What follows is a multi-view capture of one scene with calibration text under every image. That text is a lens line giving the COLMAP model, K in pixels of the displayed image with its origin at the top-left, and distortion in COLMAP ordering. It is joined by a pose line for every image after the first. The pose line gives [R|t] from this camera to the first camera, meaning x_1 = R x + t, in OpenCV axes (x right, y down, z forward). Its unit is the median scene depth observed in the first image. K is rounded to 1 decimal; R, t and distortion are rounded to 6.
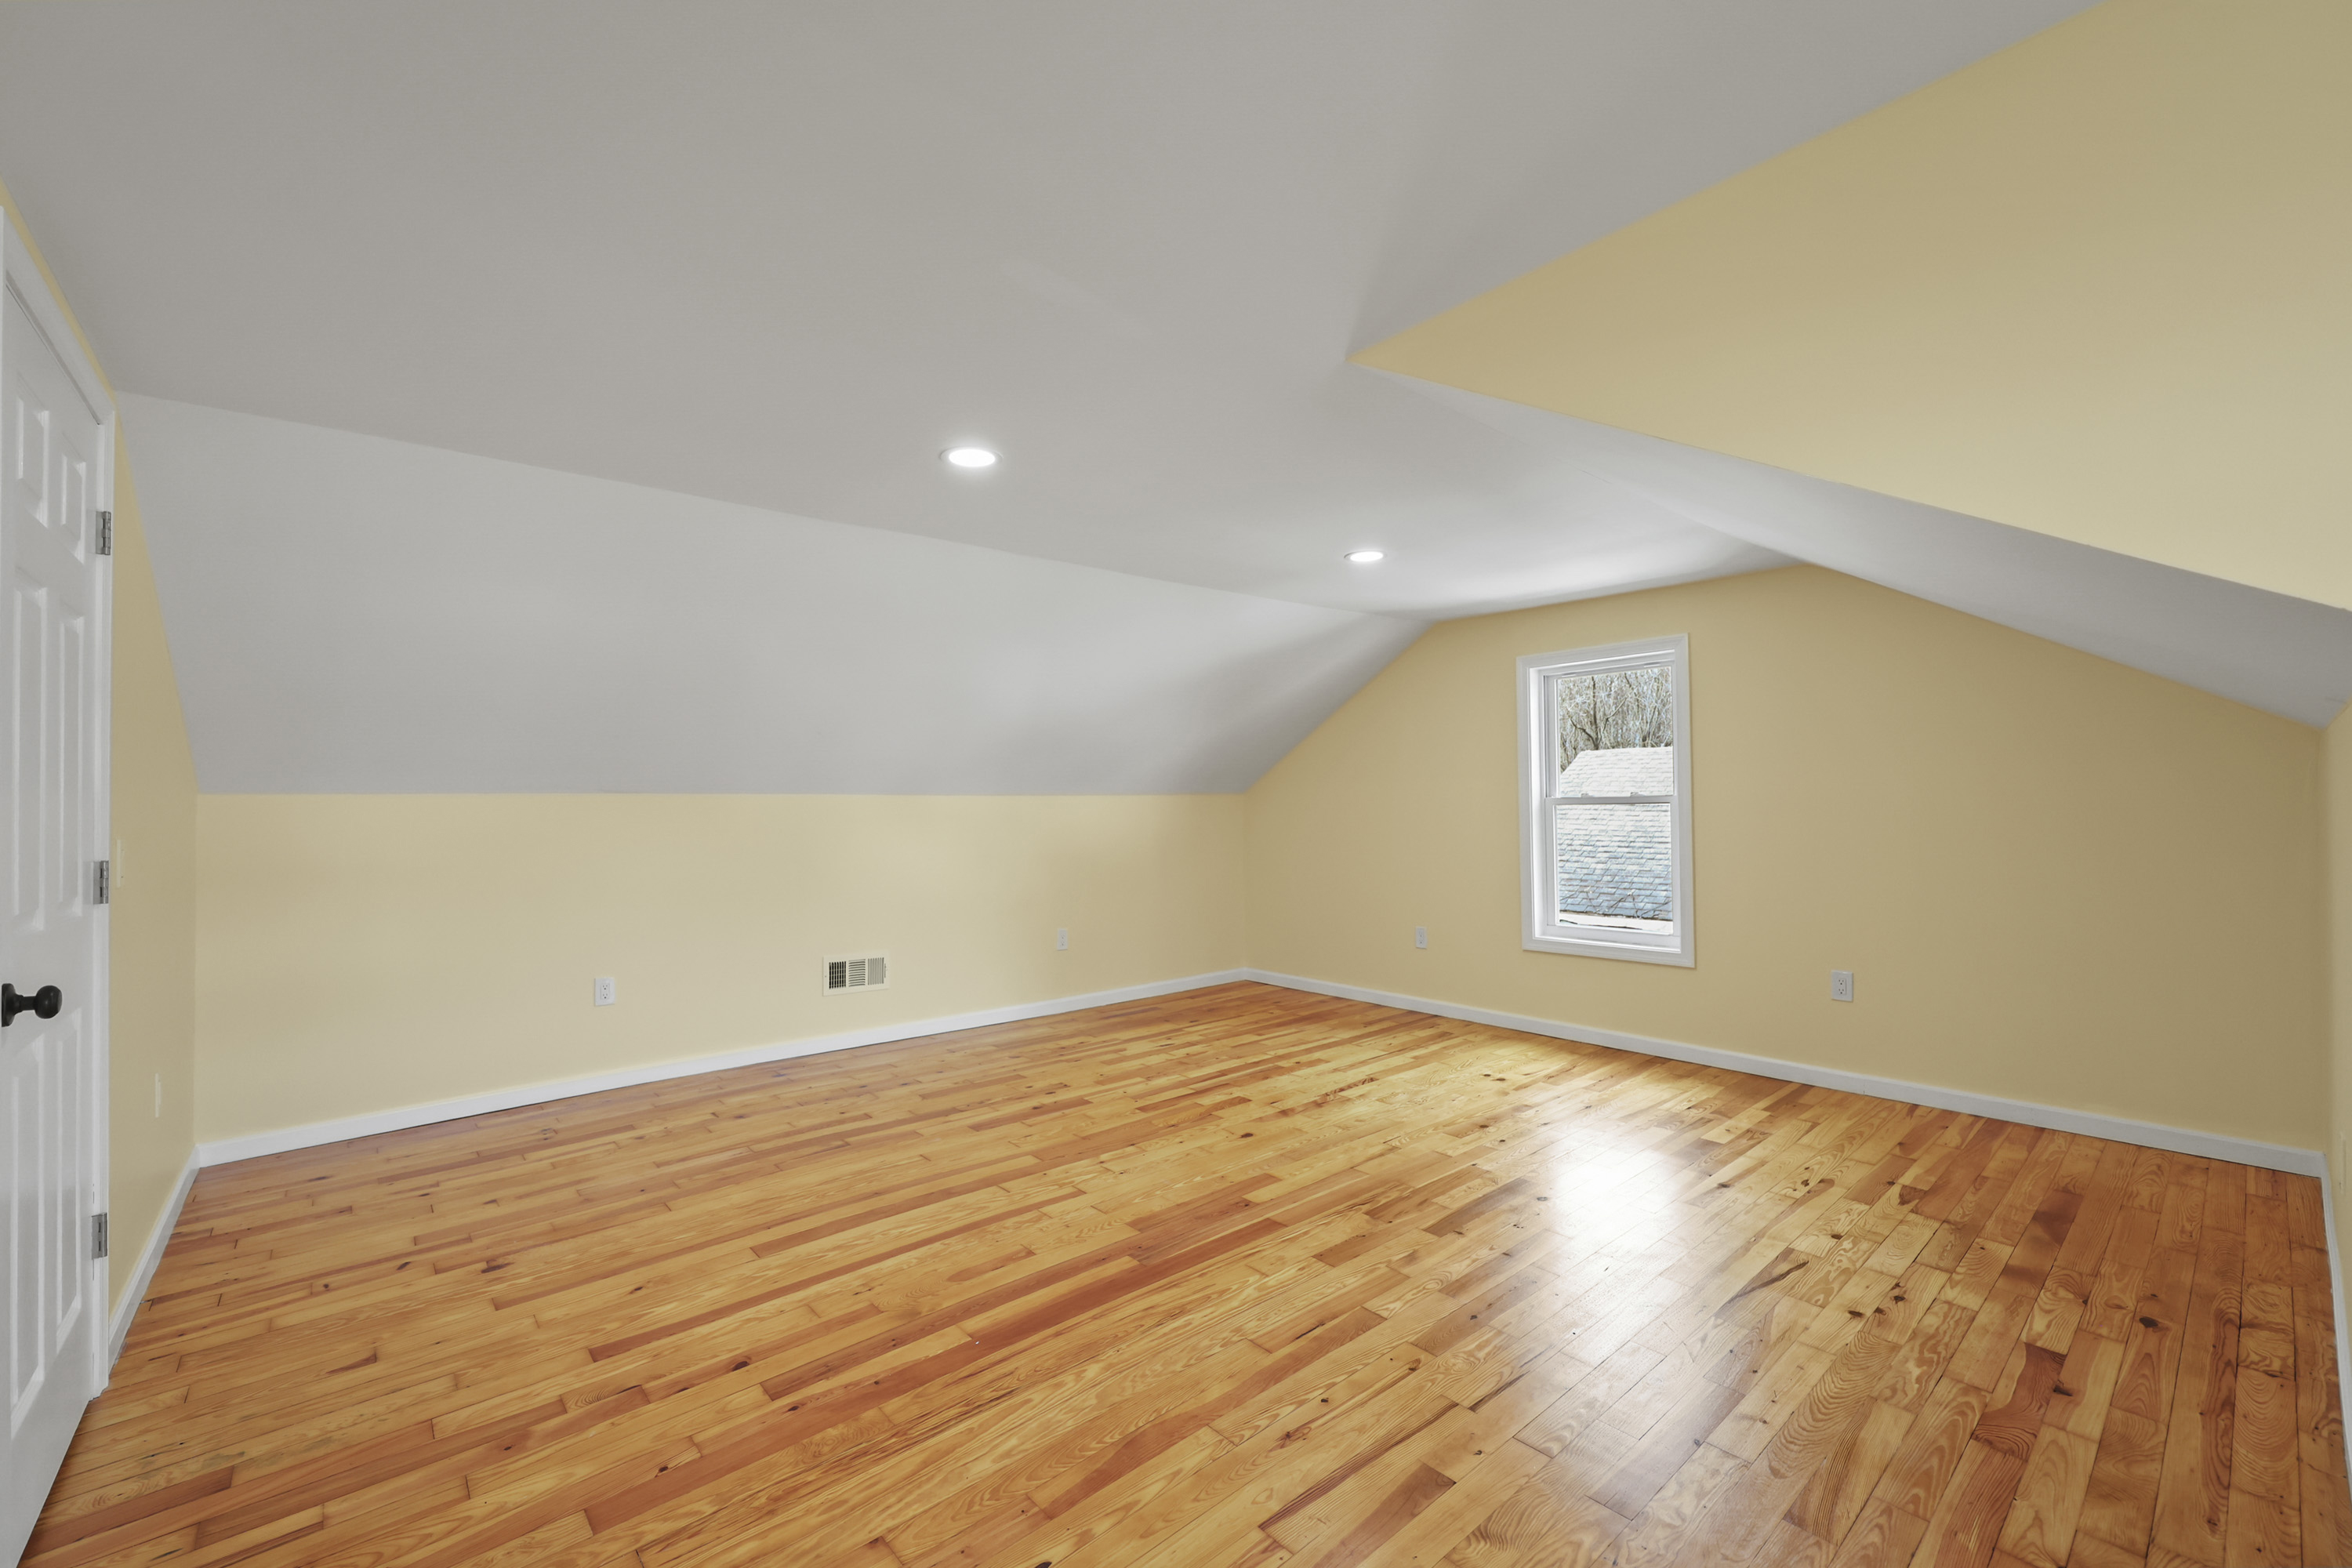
lens RADIAL K [[950.4, 0, 1168.1], [0, 950.4, 797.0], [0, 0, 1]] dist [0.000301, 0.000020]
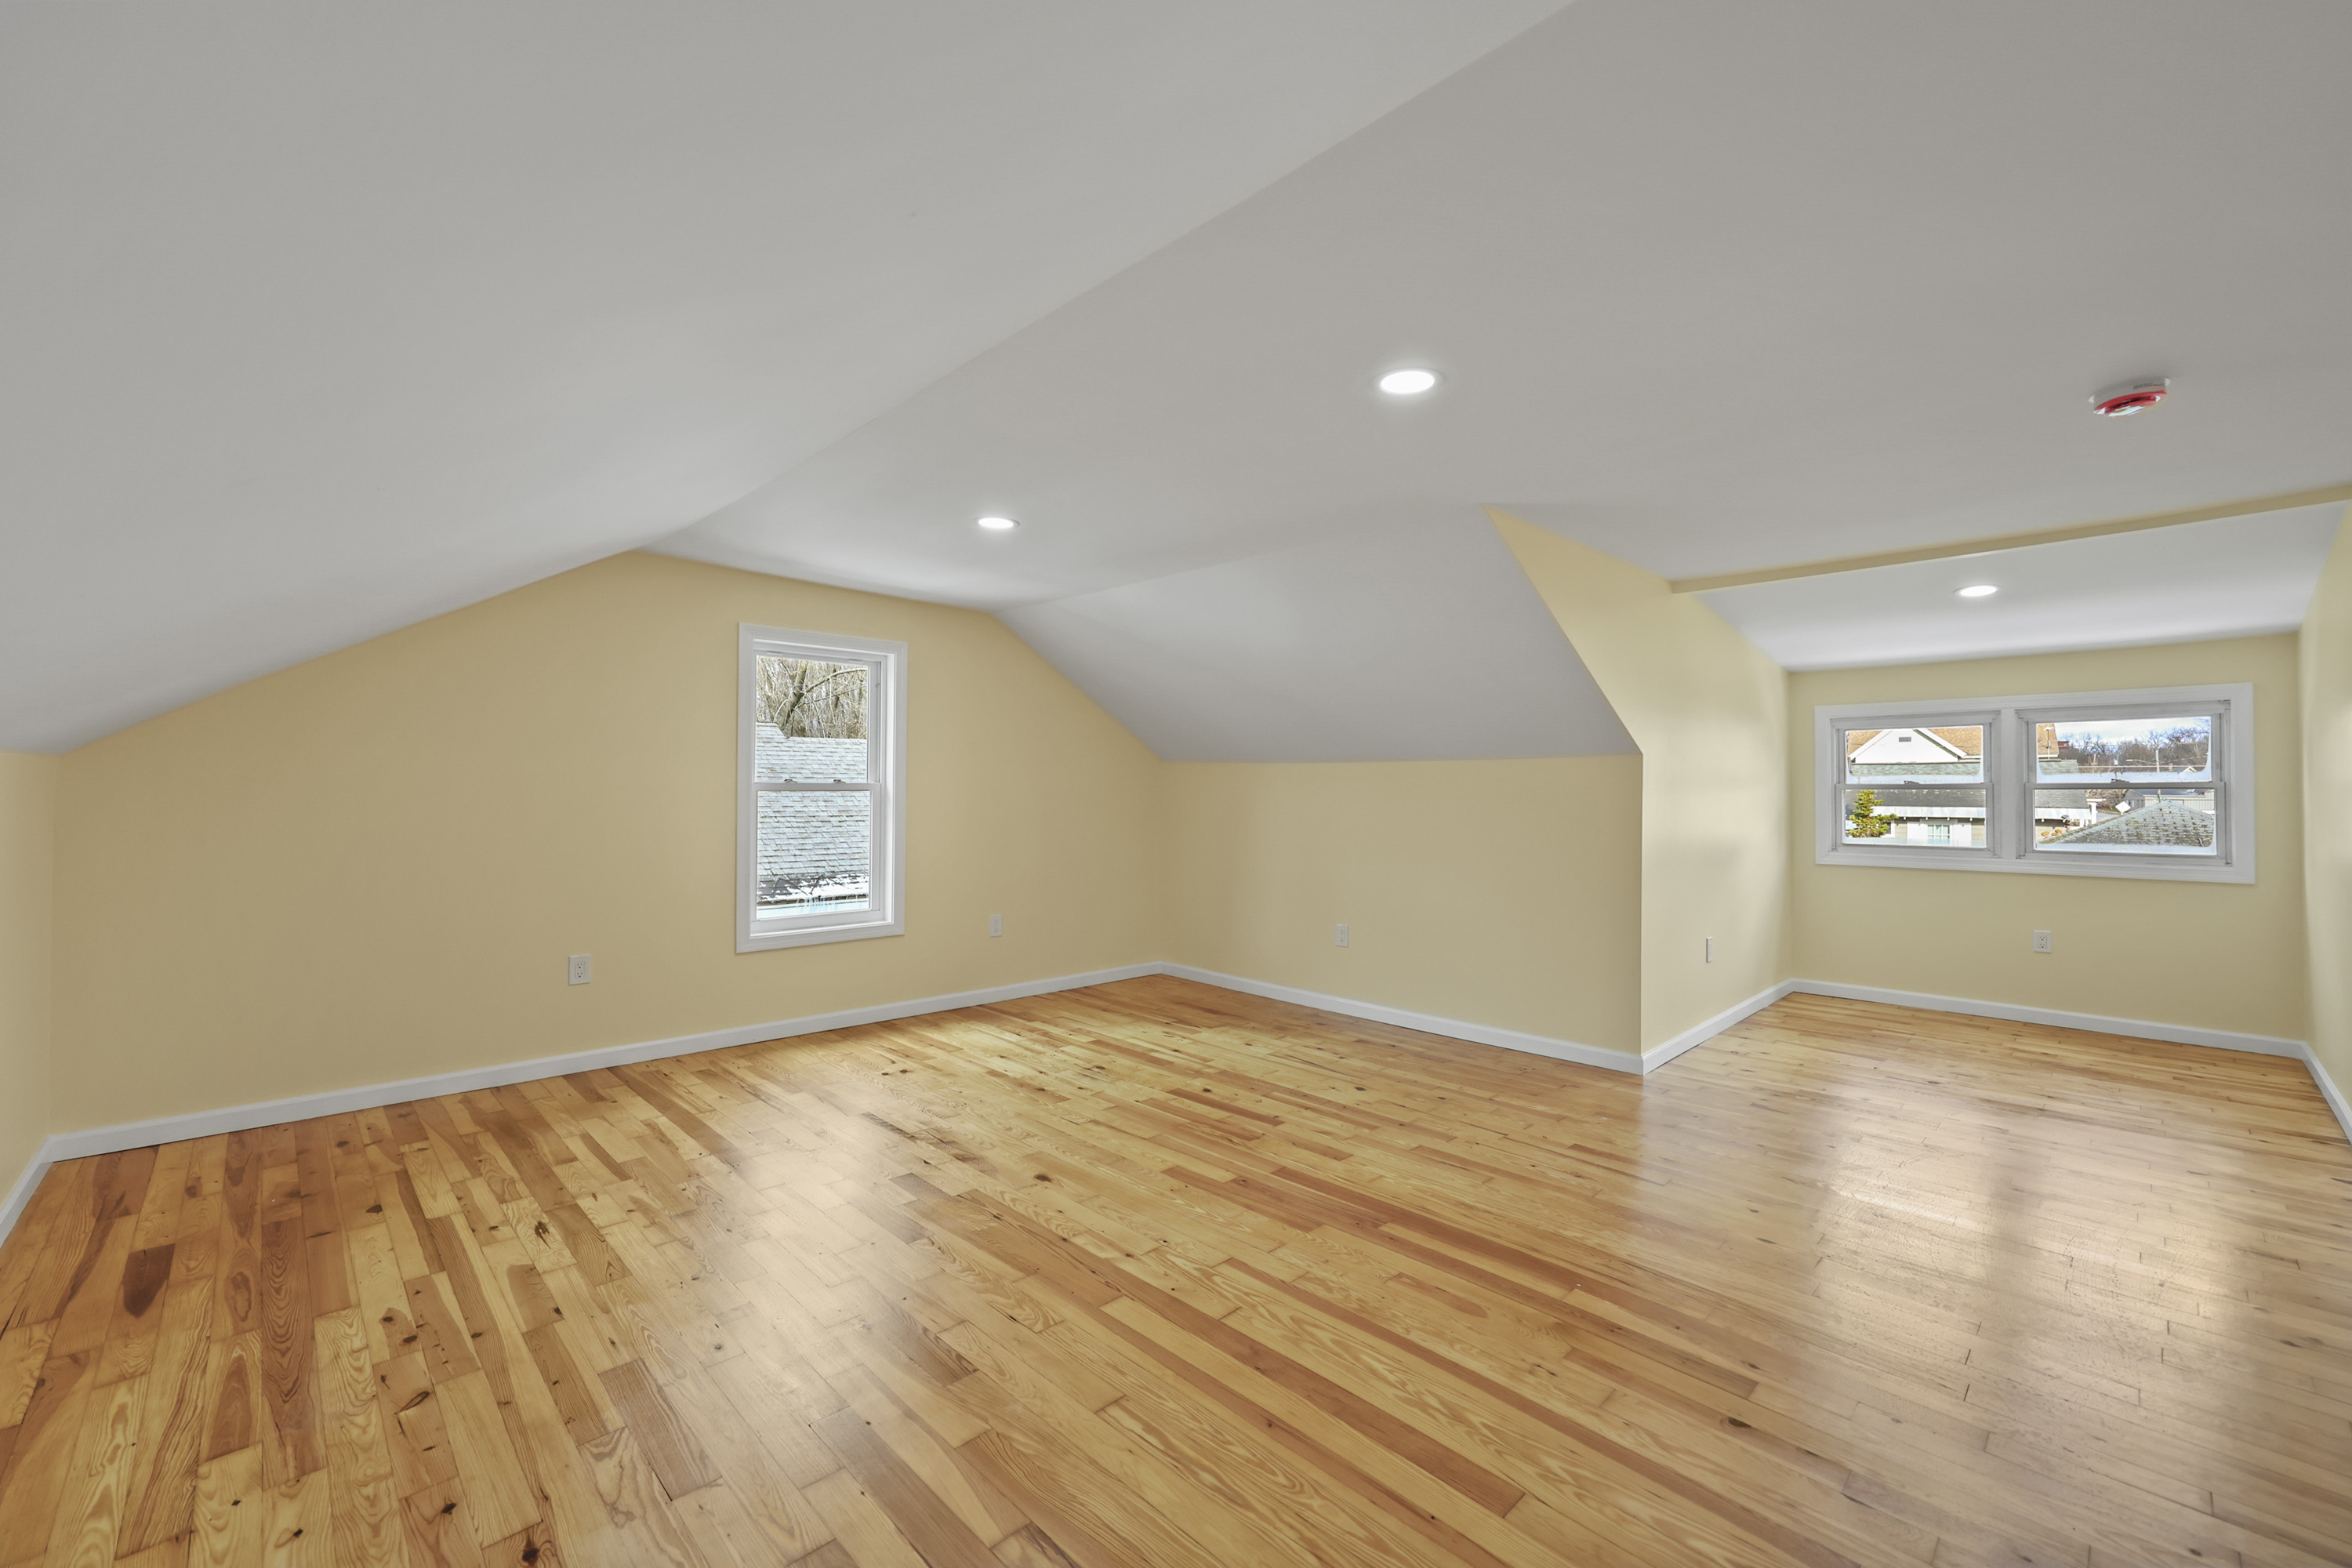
lens RADIAL K [[950.4, 0, 1171.5], [0, 950.4, 776.4], [0, 0, 1]] dist [0.000301, 0.000020]
pose [[-0.050192, 0.026986, 0.998375, -0.890435], [-0.017675, 0.999454, -0.027903, 0.021447], [-0.998583, -0.019046, -0.049688, 1.065573]]
